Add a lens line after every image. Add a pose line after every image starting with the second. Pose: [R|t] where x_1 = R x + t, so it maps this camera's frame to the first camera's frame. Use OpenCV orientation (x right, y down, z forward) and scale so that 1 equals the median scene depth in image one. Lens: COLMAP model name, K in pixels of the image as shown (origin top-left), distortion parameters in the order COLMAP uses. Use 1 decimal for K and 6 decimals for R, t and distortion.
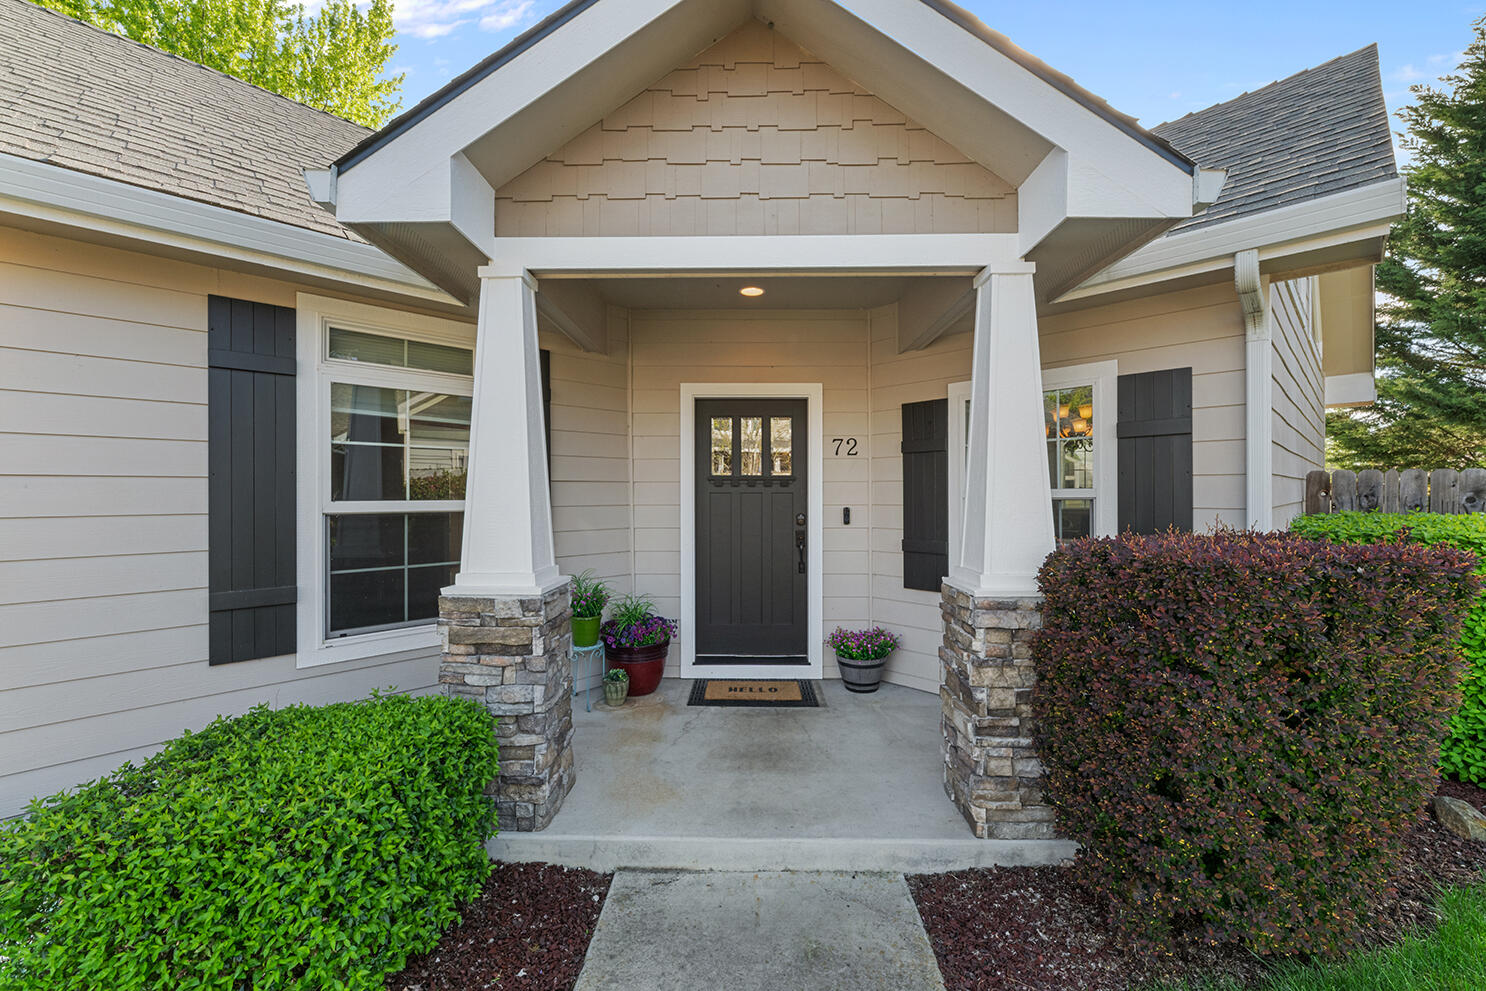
lens RADIAL K [[602.4, 0, 745.0], [0, 602.4, 492.9], [0, 0, 1]] dist [-0.001640, 0.000695]
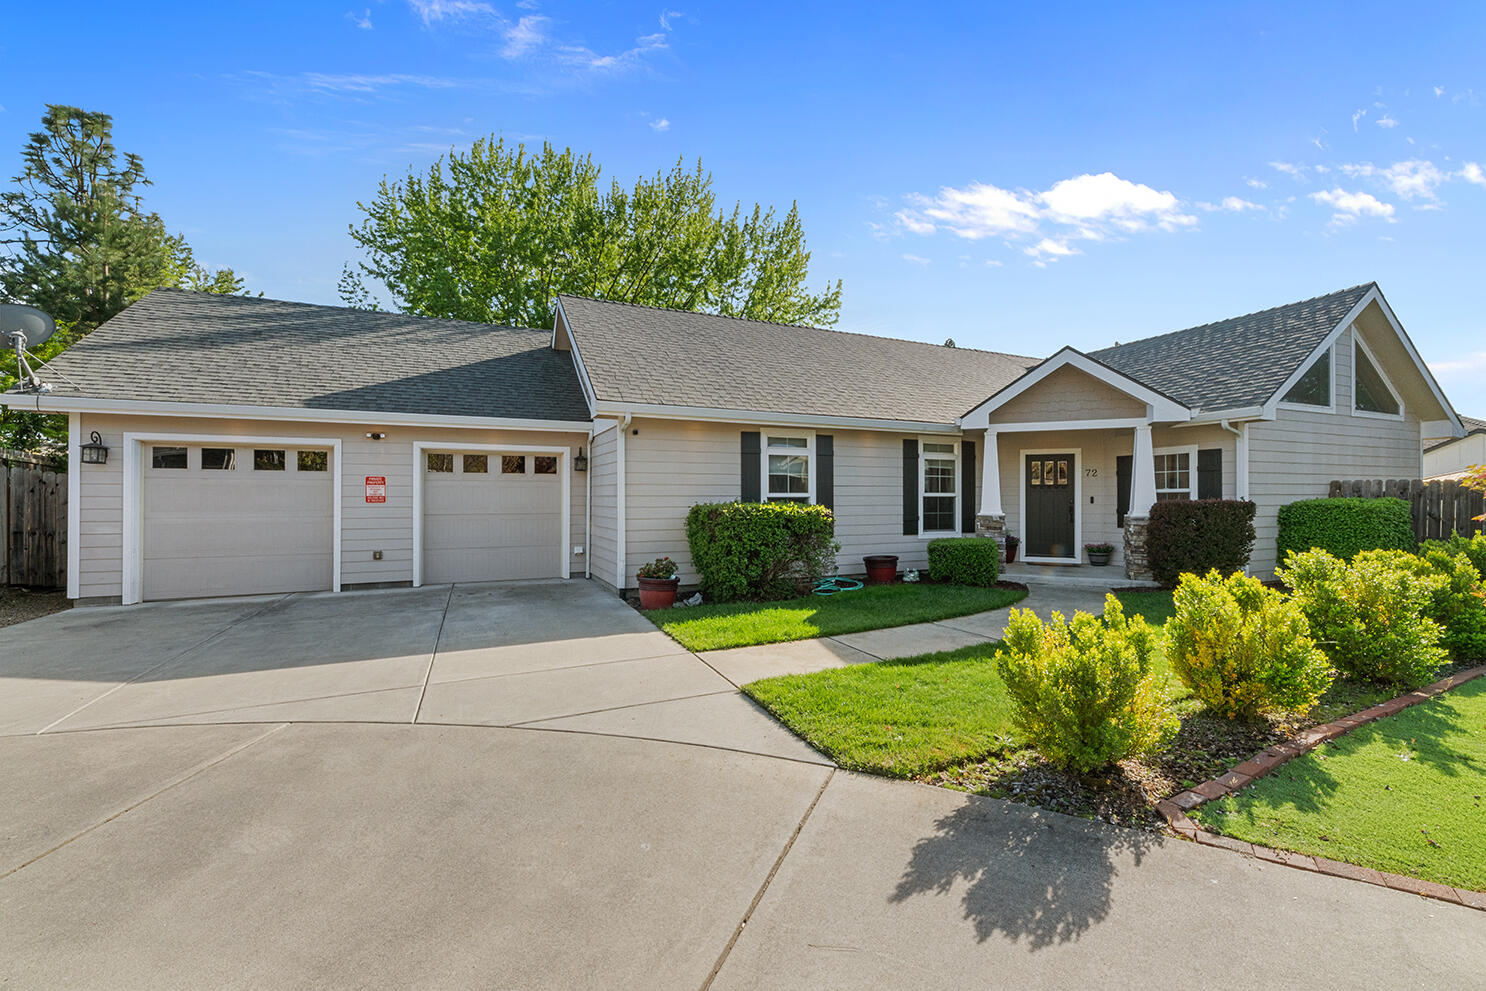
lens RADIAL K [[602.4, 0, 736.2], [0, 602.4, 495.8], [0, 0, 1]] dist [-0.001640, 0.000695]
pose [[0.933085, 0.000398, -0.359654, -0.449388], [-0.001659, 0.999994, -0.003197, 0.044024], [0.359651, 0.003579, 0.933080, -2.694387]]
